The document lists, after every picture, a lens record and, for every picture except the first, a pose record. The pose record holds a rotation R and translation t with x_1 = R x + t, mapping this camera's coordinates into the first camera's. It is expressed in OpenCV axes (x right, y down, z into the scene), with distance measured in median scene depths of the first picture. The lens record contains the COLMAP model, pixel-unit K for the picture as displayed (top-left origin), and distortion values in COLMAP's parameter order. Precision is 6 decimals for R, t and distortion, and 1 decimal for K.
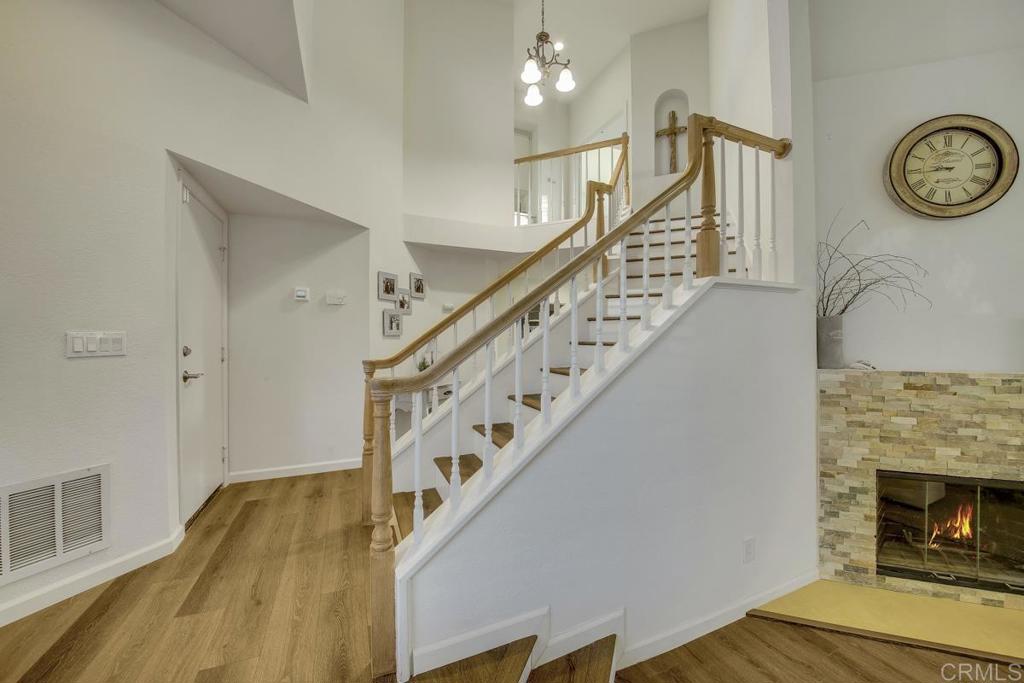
lens RADIAL K [[381.7, 0, 512.8], [0, 381.7, 334.5], [0, 0, 1]] dist [0.019237, -0.010223]
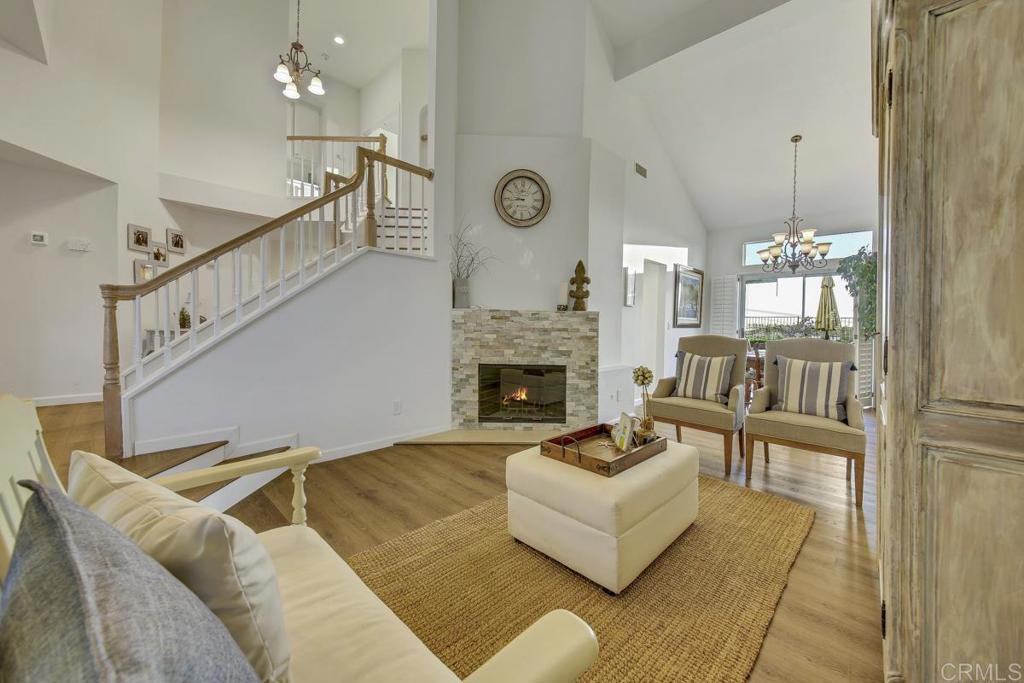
lens RADIAL K [[394.9, 0, 506.0], [0, 394.9, 338.5], [0, 0, 1]] dist [0.021891, -0.014495]
pose [[0.930572, 0.003996, 0.366086, 0.381150], [-0.020855, 0.998895, 0.042110, 0.149172], [-0.365513, -0.046822, 0.929628, -0.752772]]
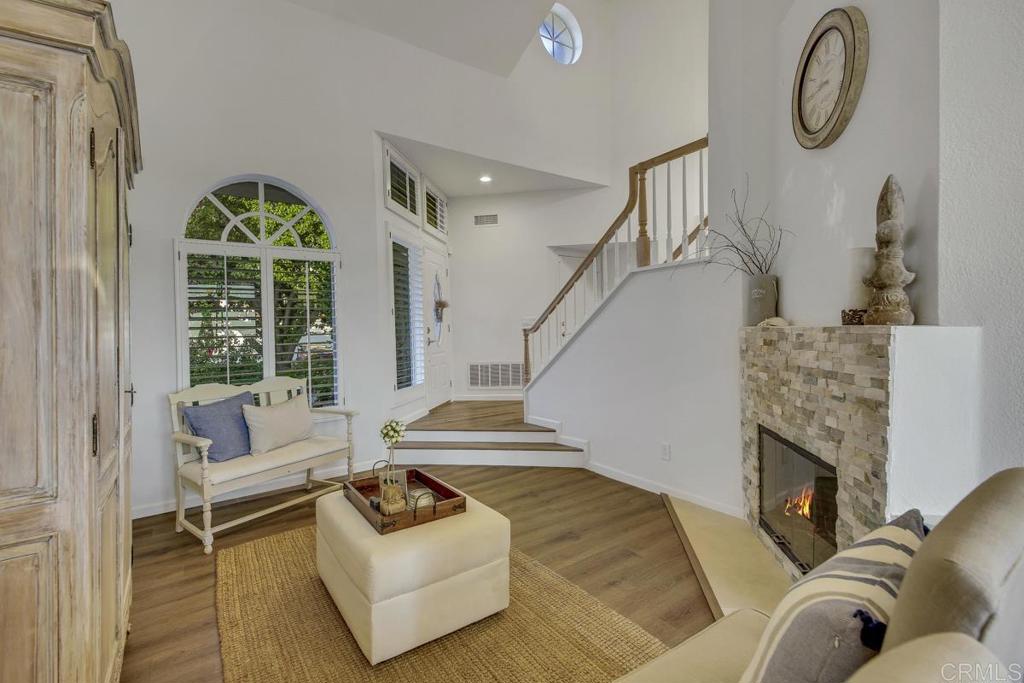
lens RADIAL K [[470.5, 0, 497.4], [0, 470.5, 337.7], [0, 0, 1]] dist [0.027783, 0.000037]
pose [[0.146922, 0.009581, -0.989102, 2.078422], [0.036440, 0.999222, 0.015092, 0.078096], [0.988477, -0.038261, 0.146459, 0.128730]]
